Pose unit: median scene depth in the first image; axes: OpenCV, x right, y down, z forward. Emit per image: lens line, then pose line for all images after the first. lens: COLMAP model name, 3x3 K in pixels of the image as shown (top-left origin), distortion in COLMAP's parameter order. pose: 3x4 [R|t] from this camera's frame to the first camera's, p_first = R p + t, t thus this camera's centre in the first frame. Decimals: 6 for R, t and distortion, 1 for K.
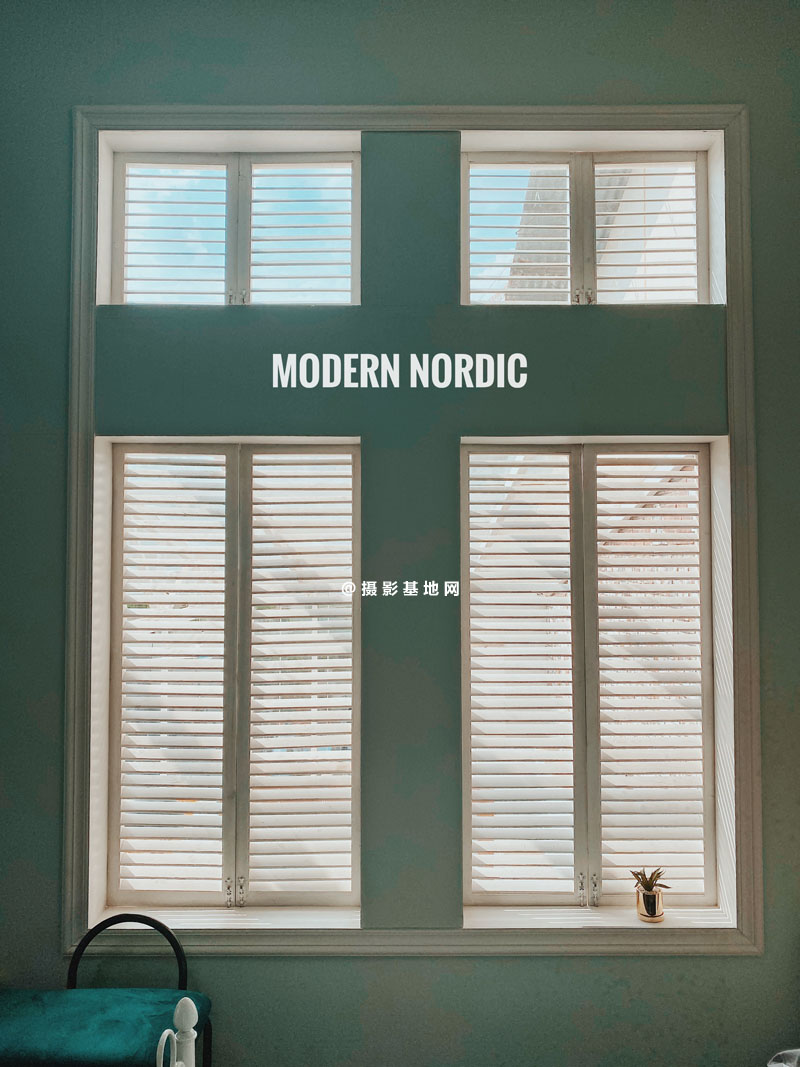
lens RADIAL K [[813.4, 0, 400.0], [0, 813.4, 533.5], [0, 0, 1]] dist [0.029326, -0.012997]
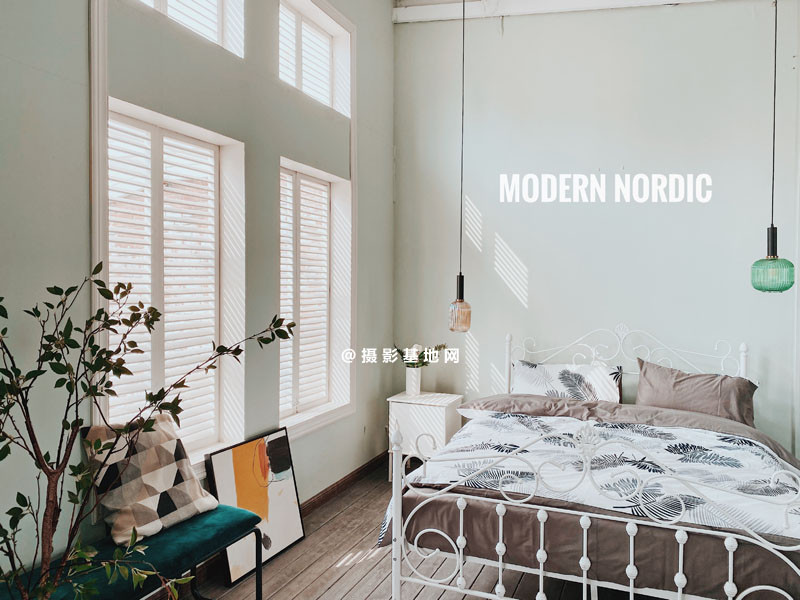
lens RADIAL K [[609.9, 0, 400.0], [0, 609.9, 300.0], [0, 0, 1]] dist [0.029326, -0.012997]
pose [[0.384244, -0.017566, 0.923064, -0.998889], [-0.042101, 0.998445, 0.036526, 0.123623], [-0.922271, -0.052897, 0.382907, 0.235831]]
